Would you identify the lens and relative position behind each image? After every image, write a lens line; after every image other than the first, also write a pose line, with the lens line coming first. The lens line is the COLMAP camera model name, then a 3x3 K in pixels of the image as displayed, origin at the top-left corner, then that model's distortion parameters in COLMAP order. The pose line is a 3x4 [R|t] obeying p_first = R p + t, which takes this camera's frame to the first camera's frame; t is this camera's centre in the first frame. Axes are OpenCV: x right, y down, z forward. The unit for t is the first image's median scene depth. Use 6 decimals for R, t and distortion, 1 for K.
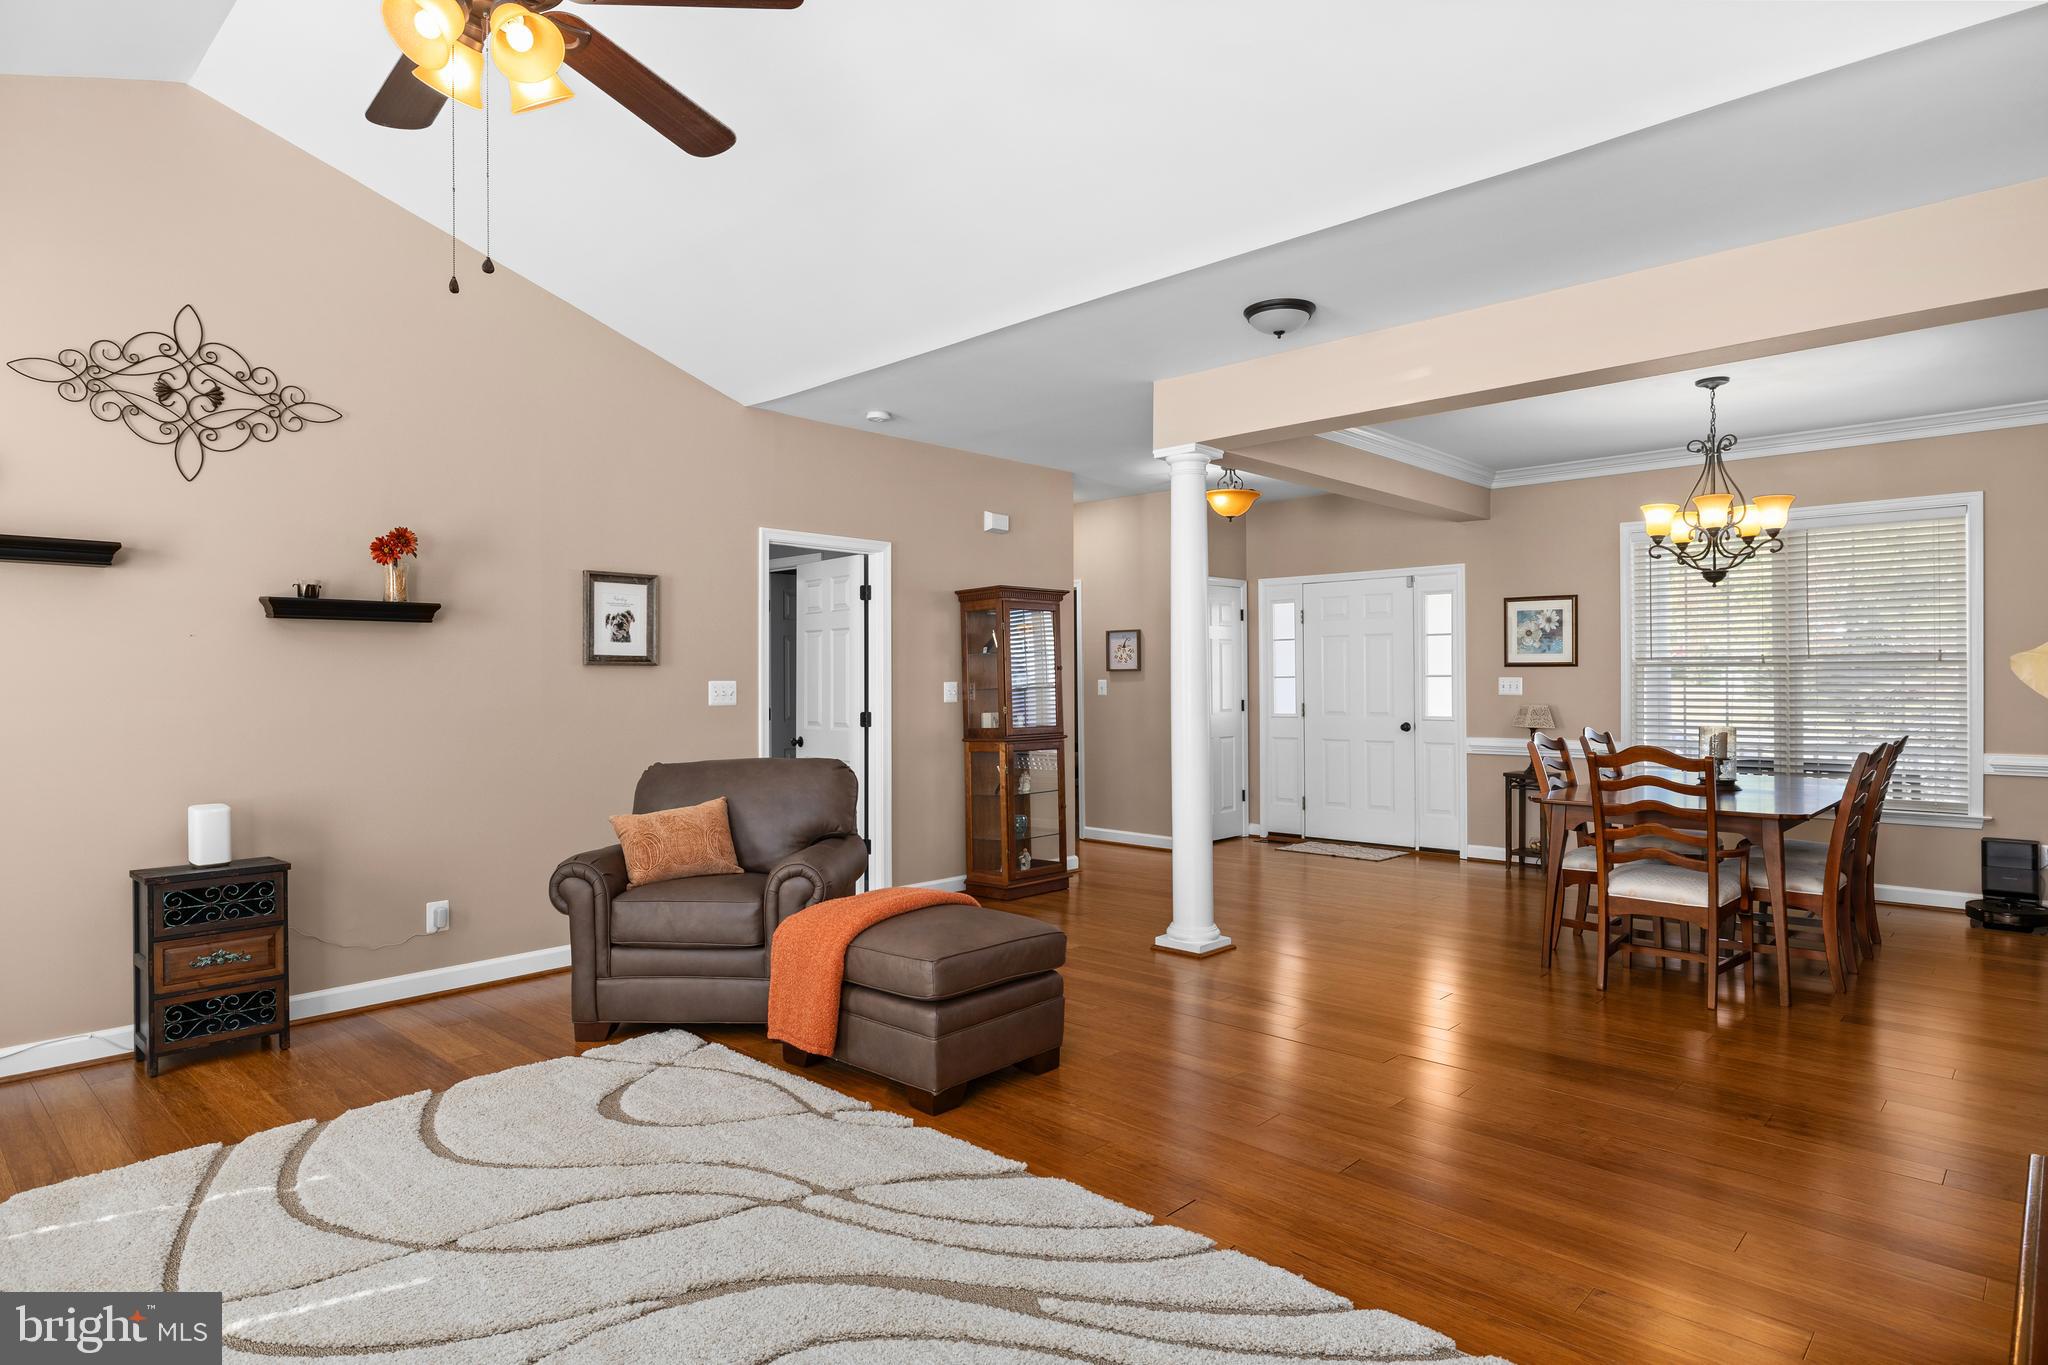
lens RADIAL K [[1093.9, 0, 1016.1], [0, 1093.9, 672.8], [0, 0, 1]] dist [-0.001788, -0.003164]
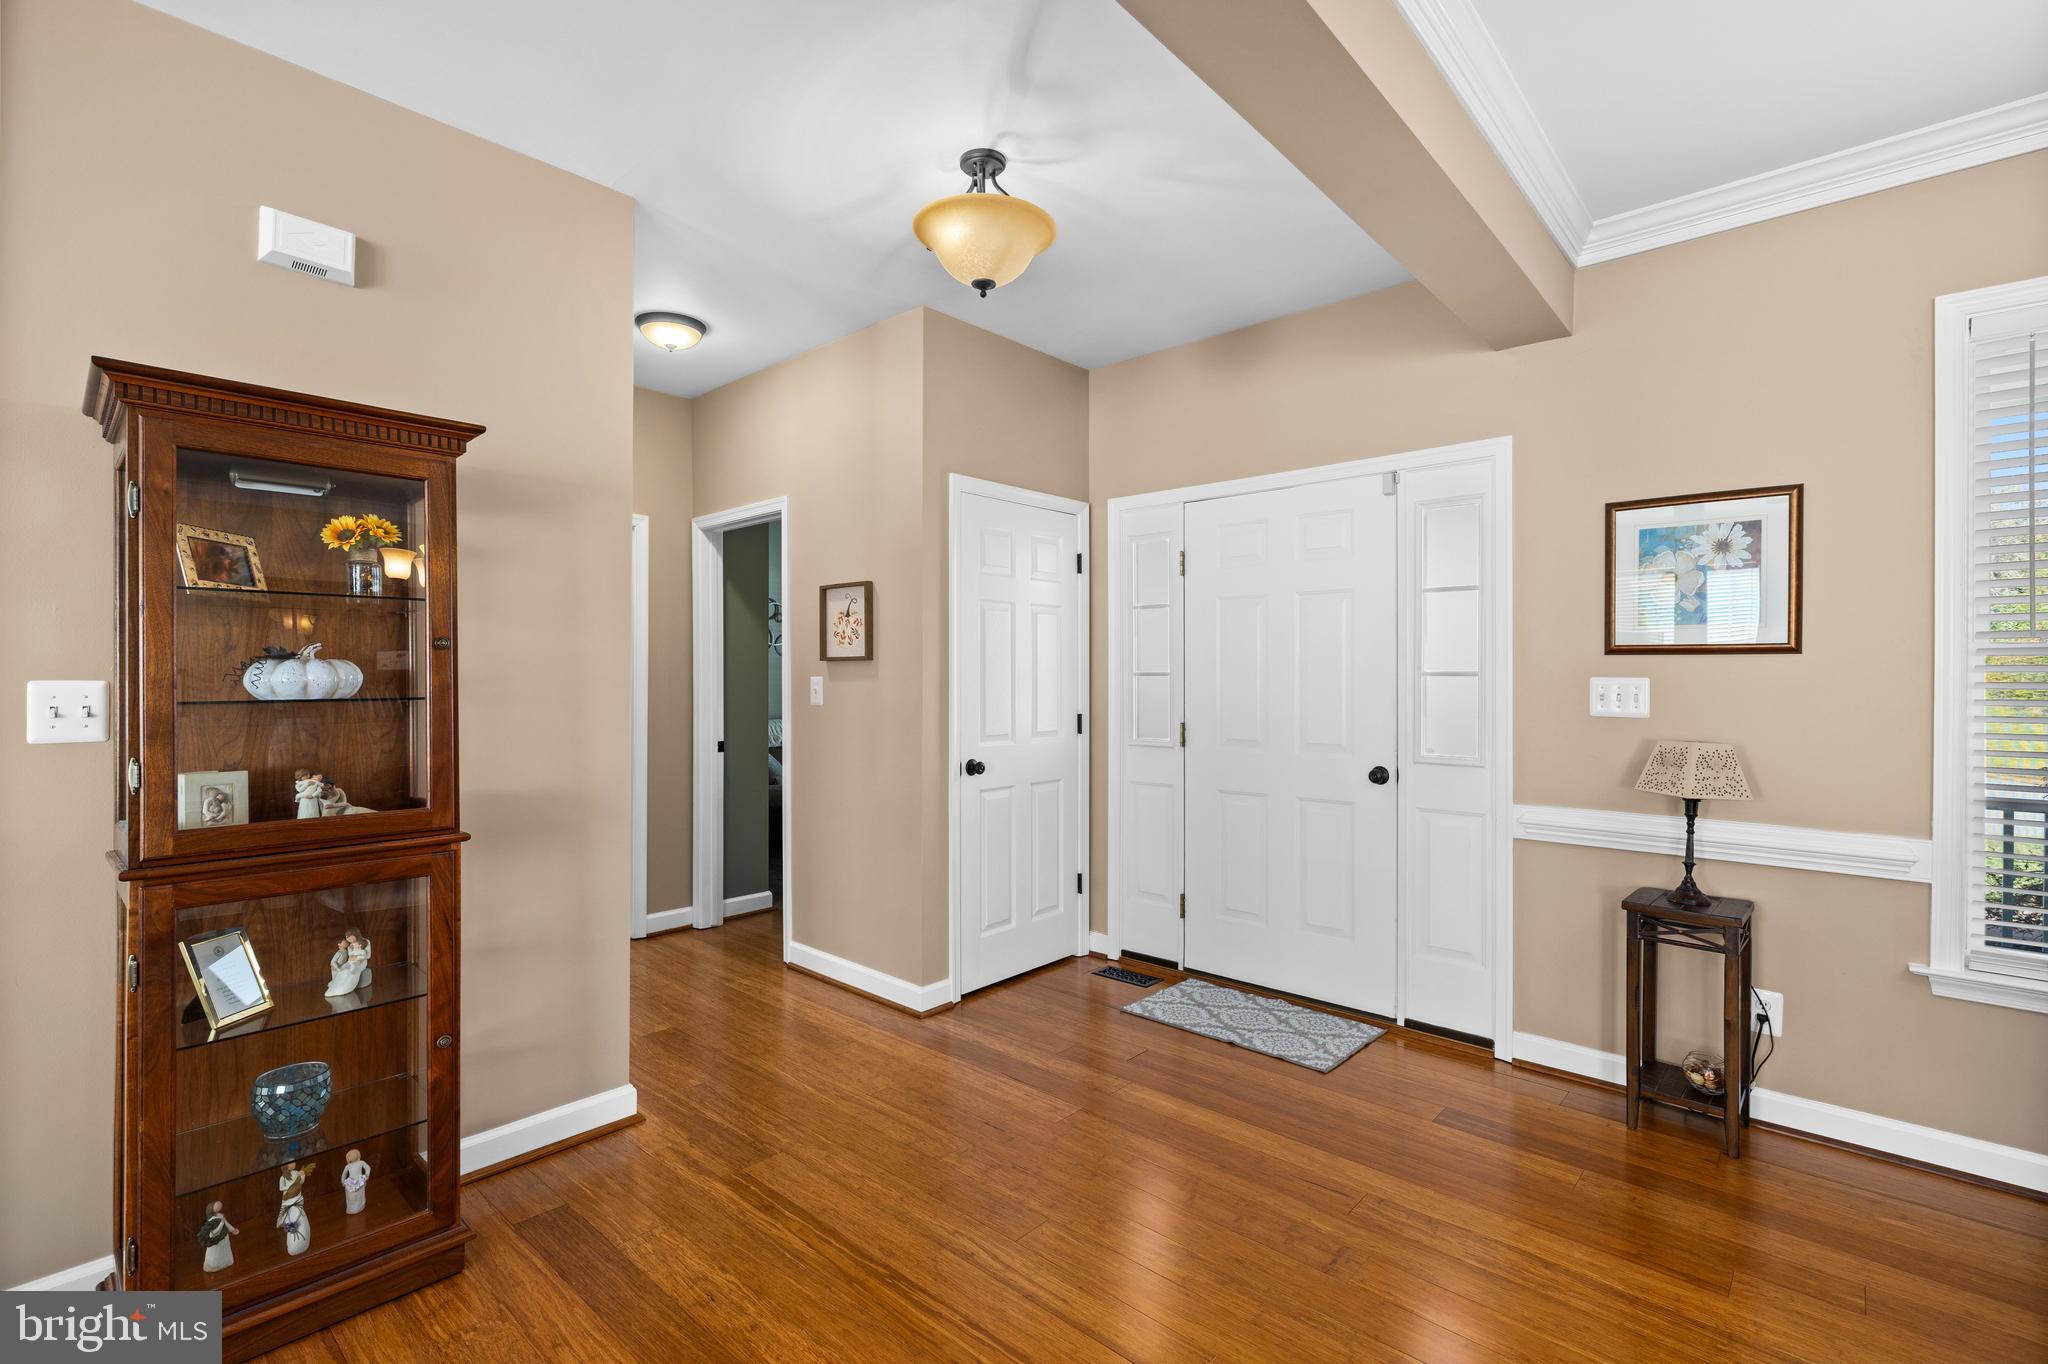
lens RADIAL K [[942.0, 0, 1005.0], [0, 942.0, 672.6], [0, 0, 1]] dist [-0.005281, 0.002097]
pose [[0.999756, 0.007214, 0.020888, 0.196460], [-0.007292, 0.999967, 0.003638, 0.002607], [-0.020861, -0.003790, 0.999775, 0.639350]]
